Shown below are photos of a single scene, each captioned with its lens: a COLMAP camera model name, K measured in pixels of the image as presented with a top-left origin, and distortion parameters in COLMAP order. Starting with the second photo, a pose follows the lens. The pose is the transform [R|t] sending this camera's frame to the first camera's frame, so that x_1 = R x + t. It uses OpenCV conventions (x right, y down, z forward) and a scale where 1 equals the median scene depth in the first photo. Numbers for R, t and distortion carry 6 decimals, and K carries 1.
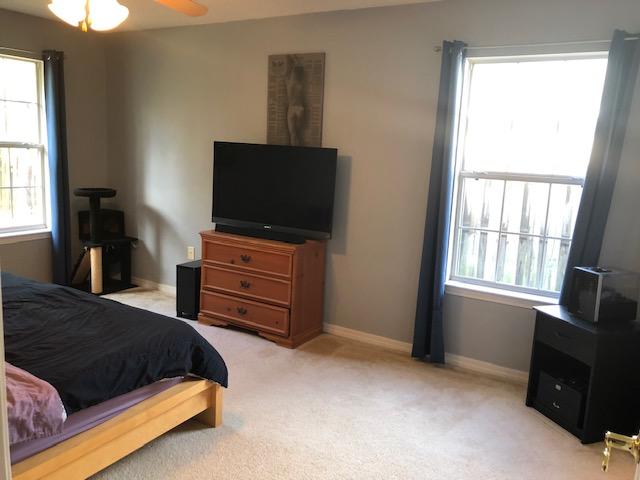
lens RADIAL K [[532.6, 0, 320.8], [0, 532.6, 233.8], [0, 0, 1]] dist [0.052136, -0.003038]
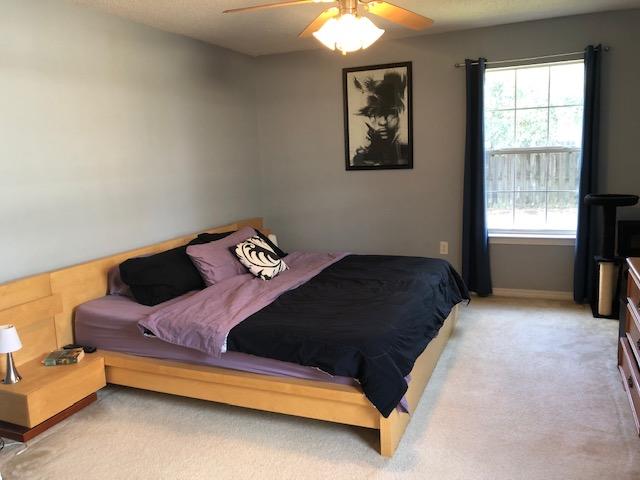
lens RADIAL K [[532.6, 0, 320.8], [0, 532.6, 233.8], [0, 0, 1]] dist [0.052136, -0.003038]
pose [[0.139125, 0.094803, -0.985727, 0.665637], [-0.111347, 0.990592, 0.079556, -0.068826], [0.983995, 0.098689, 0.148372, 0.764834]]
